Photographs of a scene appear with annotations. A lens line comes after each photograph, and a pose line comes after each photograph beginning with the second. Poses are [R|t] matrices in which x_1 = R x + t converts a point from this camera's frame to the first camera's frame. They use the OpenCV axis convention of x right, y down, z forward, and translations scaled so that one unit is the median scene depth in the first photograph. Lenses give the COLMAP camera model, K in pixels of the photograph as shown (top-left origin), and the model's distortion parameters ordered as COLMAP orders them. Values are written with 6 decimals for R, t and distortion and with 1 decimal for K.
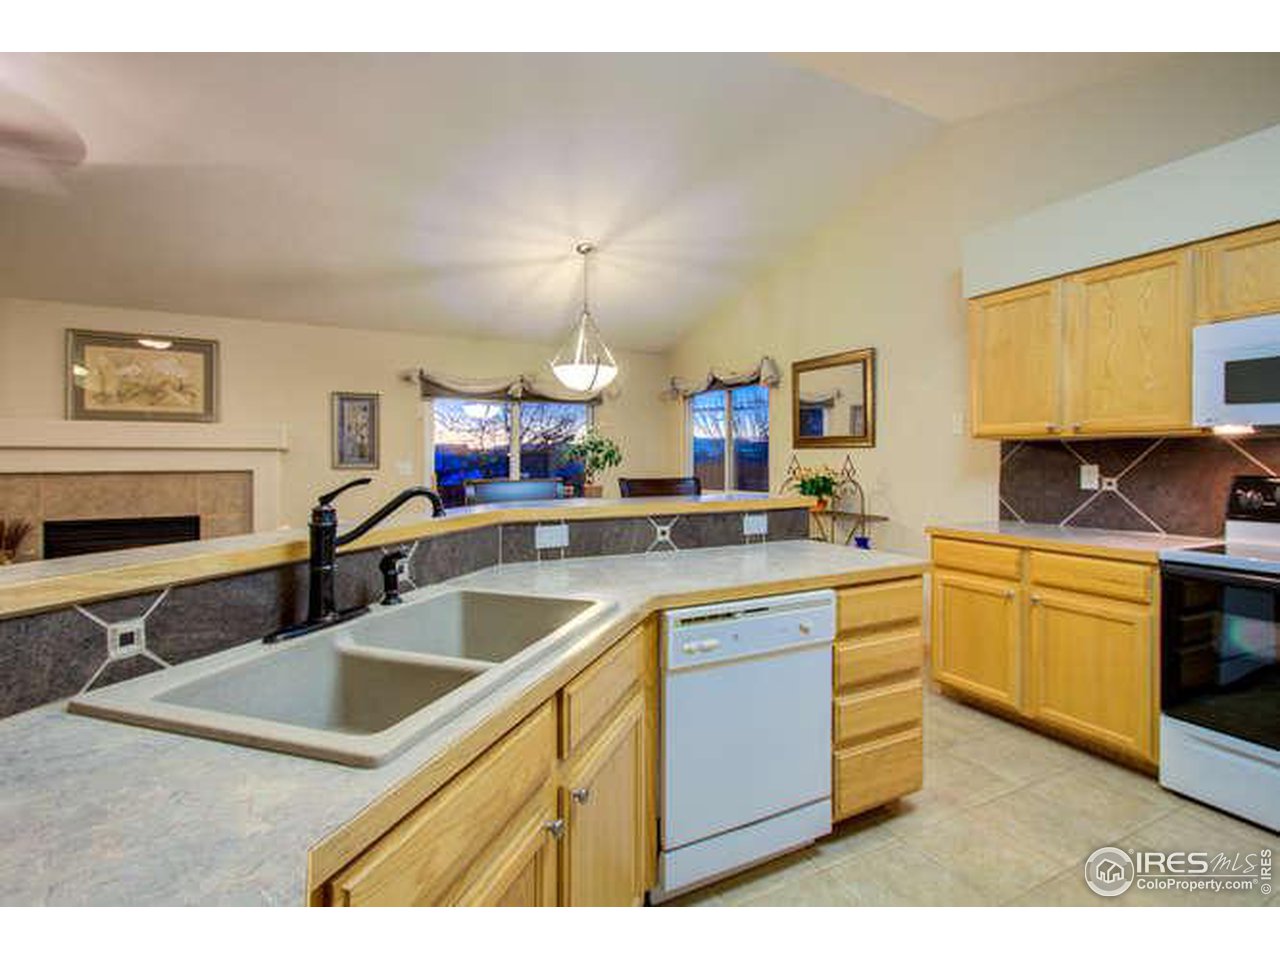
lens RADIAL K [[601.3, 0, 642.6], [0, 601.3, 464.5], [0, 0, 1]] dist [0.014529, 0.000306]
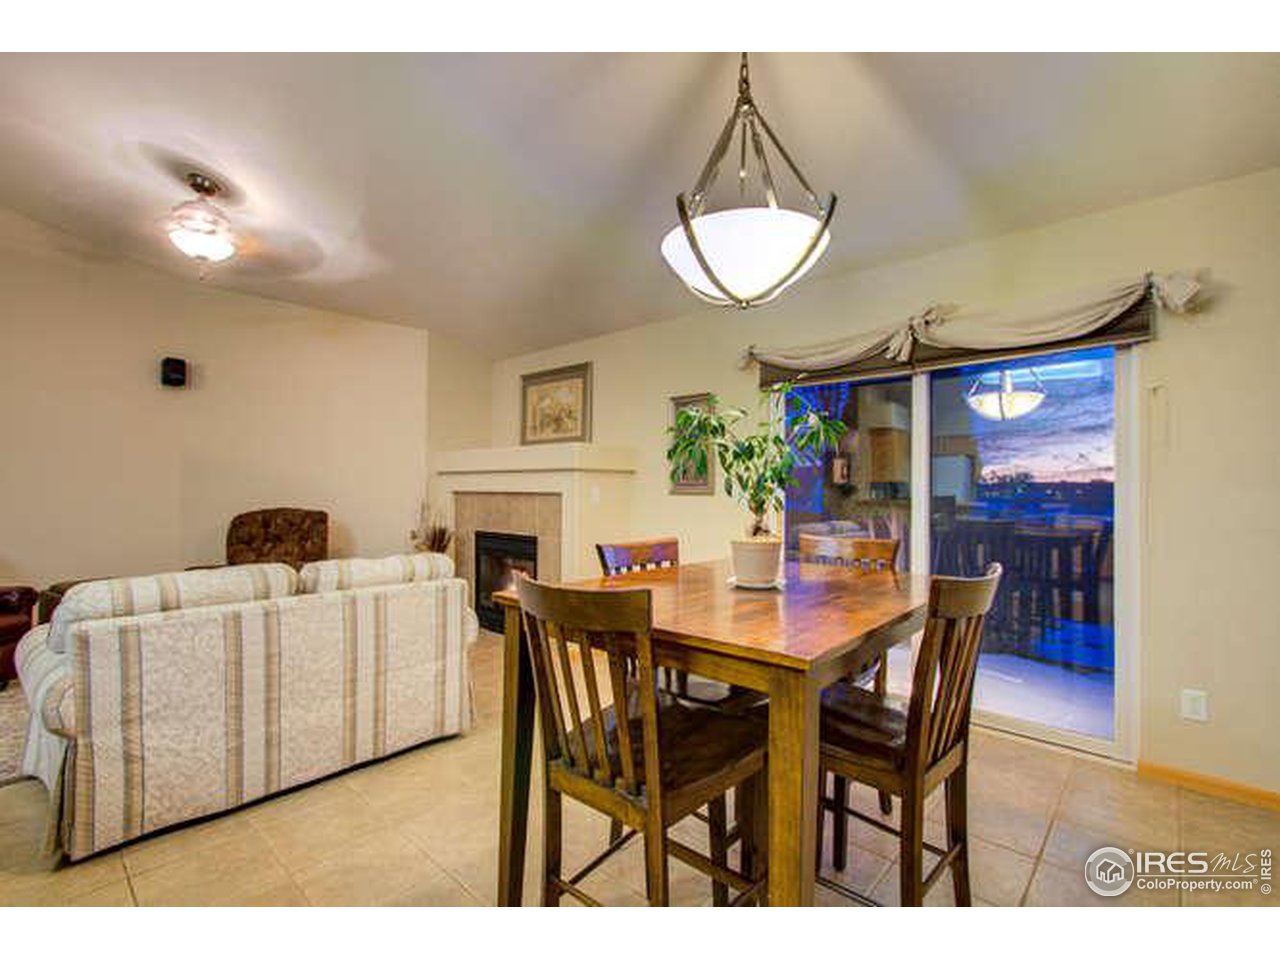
lens RADIAL K [[582.9, 0, 638.0], [0, 582.9, 486.1], [0, 0, 1]] dist [0.000812, 0.000275]
pose [[0.359809, -0.003324, -0.933020, 0.233246], [-0.014688, 0.999850, -0.009227, 0.006692], [0.932910, 0.017024, 0.359706, 0.779114]]
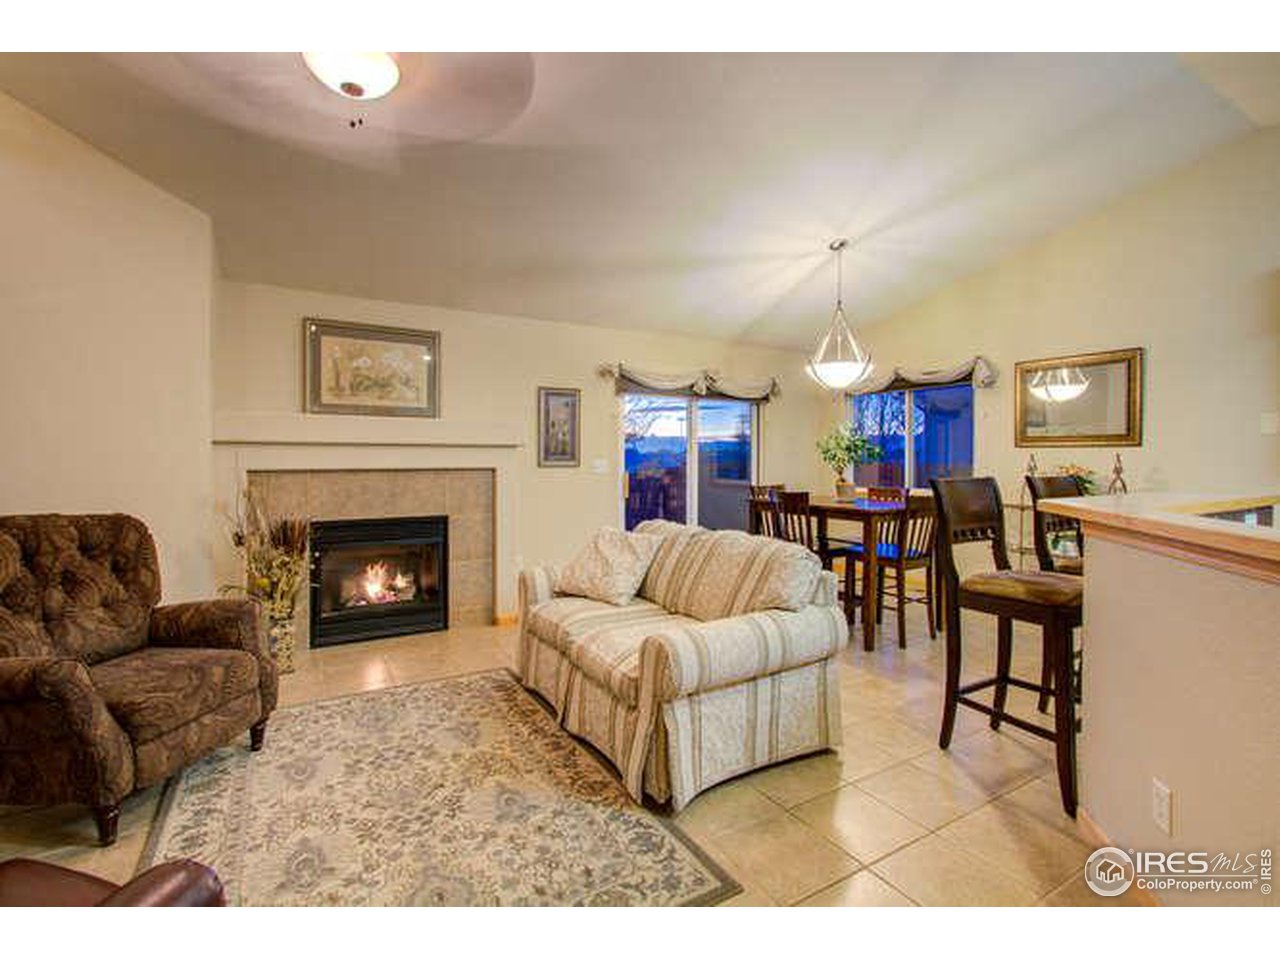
lens RADIAL K [[601.3, 0, 642.6], [0, 601.3, 464.5], [0, 0, 1]] dist [0.014529, 0.000306]
pose [[0.997410, 0.001912, 0.071896, -0.478577], [-0.002132, 0.999993, 0.002982, 0.000795], [-0.071889, -0.003128, 0.997408, 0.029557]]
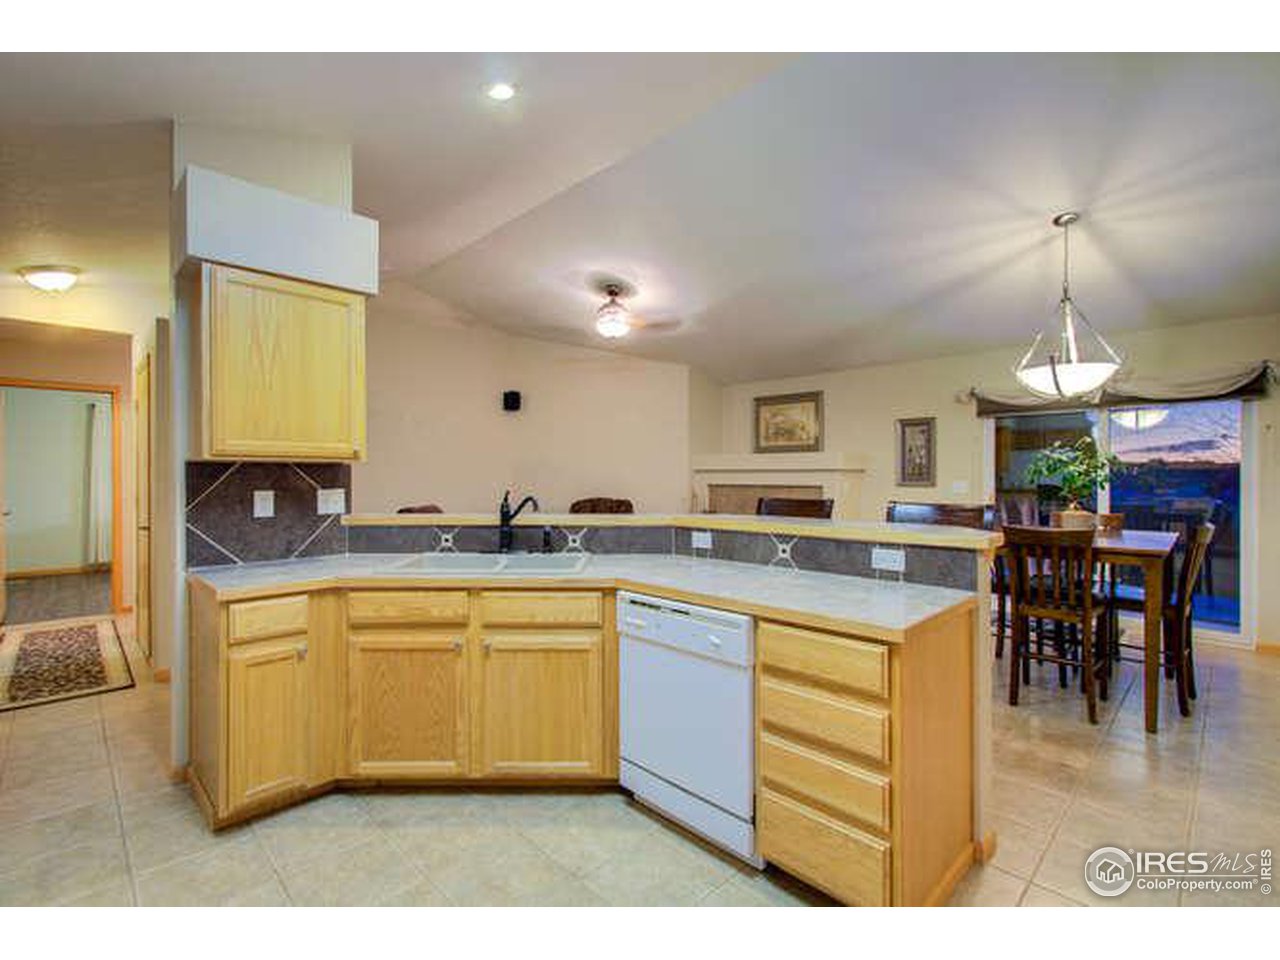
lens RADIAL K [[585.4, 0, 640.0], [0, 585.4, 480.0], [0, 0, 1]] dist [-0.002171, -0.000333]
pose [[0.308424, 0.009186, -0.951205, 0.466330], [-0.007350, 0.999947, 0.007273, -0.009738], [0.951221, 0.004748, 0.308475, 0.208805]]
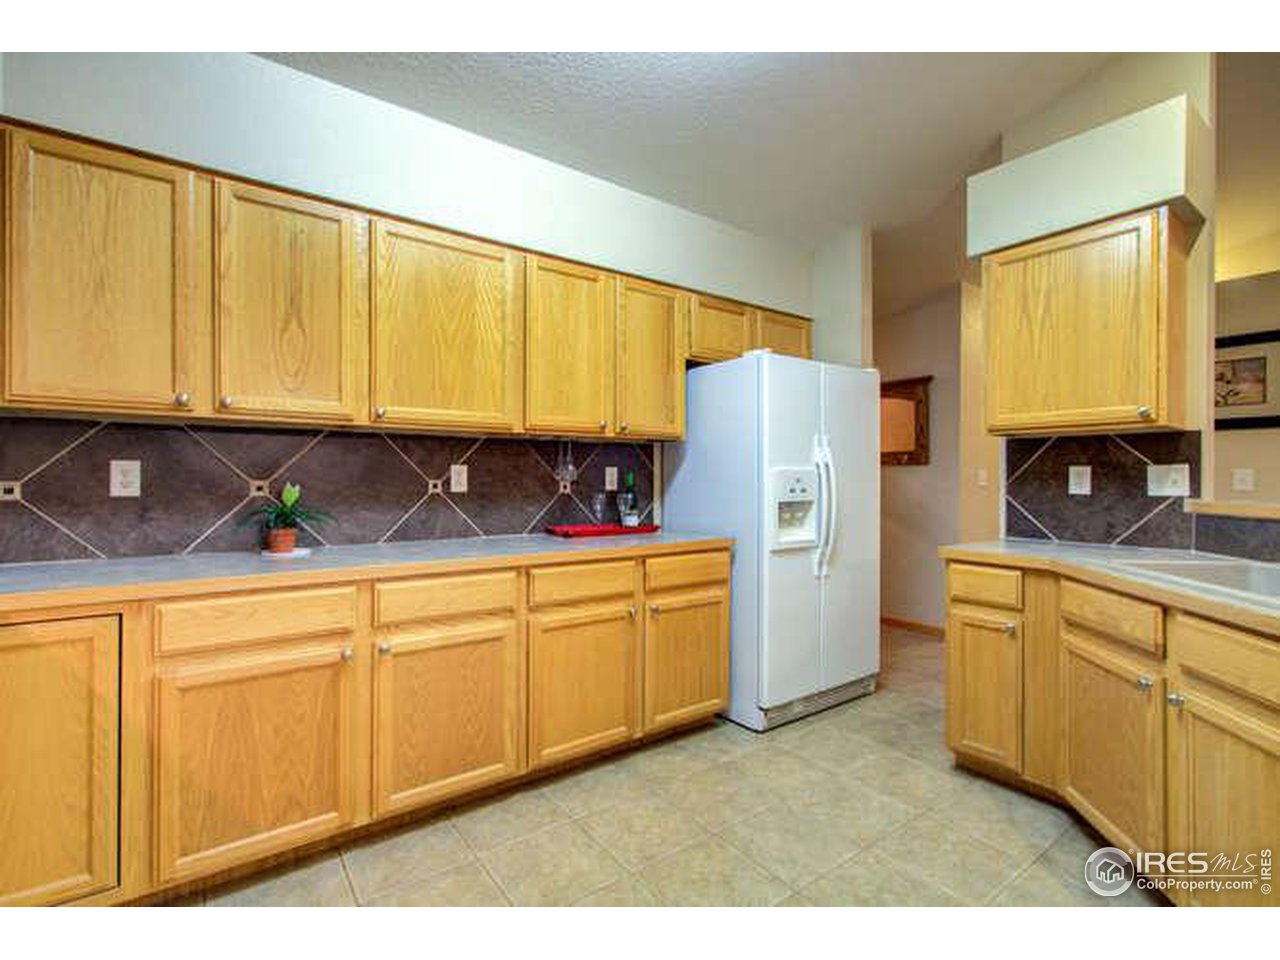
lens RADIAL K [[585.4, 0, 640.0], [0, 585.4, 480.0], [0, 0, 1]] dist [-0.002171, -0.000333]
pose [[-0.986651, -0.002957, -0.162824, 0.291940], [-0.005010, 0.999913, 0.012201, 0.015330], [0.162774, 0.012854, -0.986580, 0.488428]]
